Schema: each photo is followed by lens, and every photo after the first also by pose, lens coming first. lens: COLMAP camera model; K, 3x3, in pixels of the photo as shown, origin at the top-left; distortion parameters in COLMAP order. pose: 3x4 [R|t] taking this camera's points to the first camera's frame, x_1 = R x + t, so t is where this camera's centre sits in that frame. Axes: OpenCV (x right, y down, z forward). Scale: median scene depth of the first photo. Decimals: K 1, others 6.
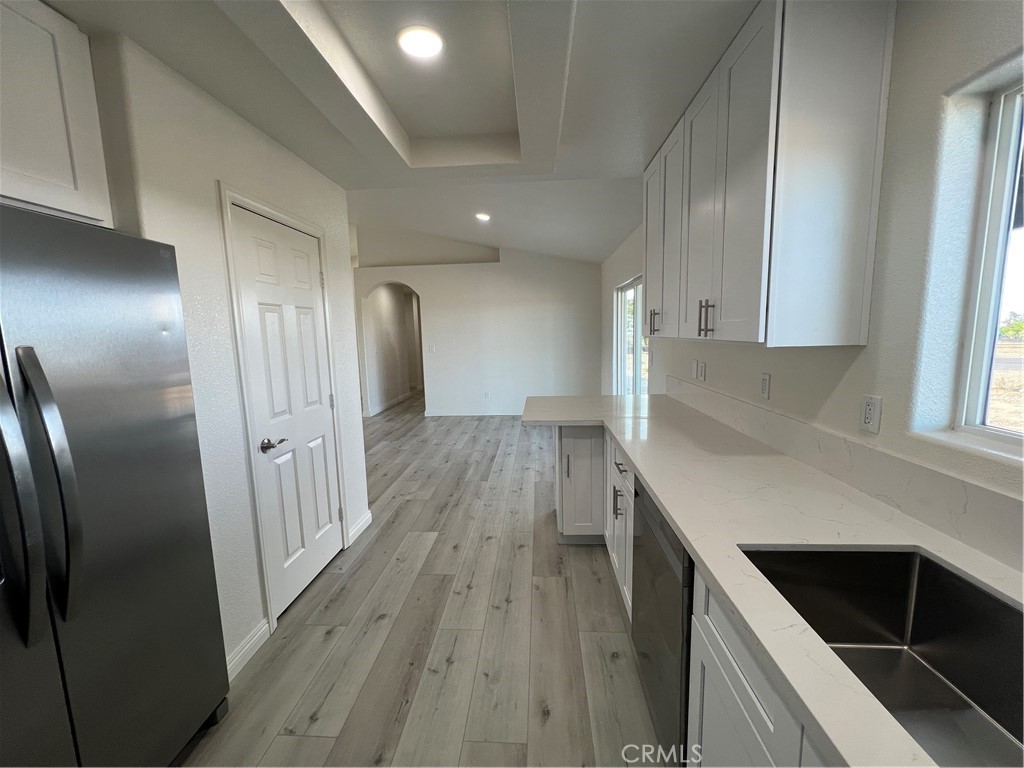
lens RADIAL K [[412.4, 0, 512.0], [0, 412.4, 384.0], [0, 0, 1]] dist [-0.002148, 0.000263]
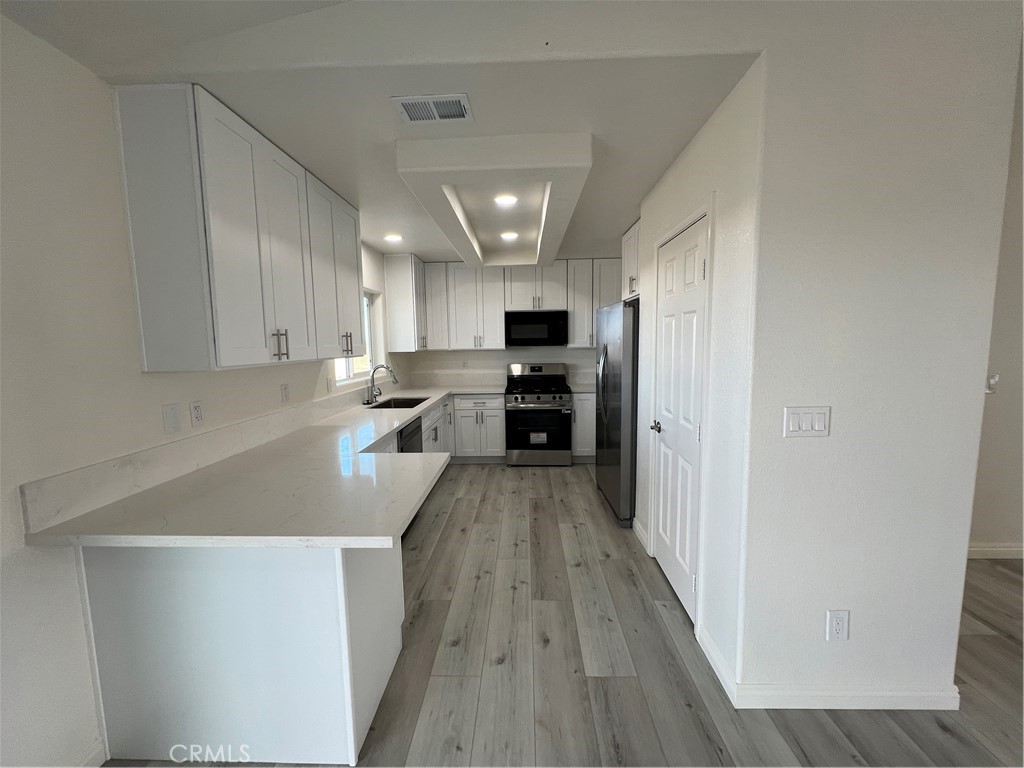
lens RADIAL K [[412.4, 0, 512.0], [0, 412.4, 384.0], [0, 0, 1]] dist [-0.002148, 0.000263]
pose [[-0.998653, 0.042972, -0.029067, -0.095216], [0.035096, 0.972202, 0.231500, -0.272043], [0.038207, 0.230168, -0.972401, 2.018123]]
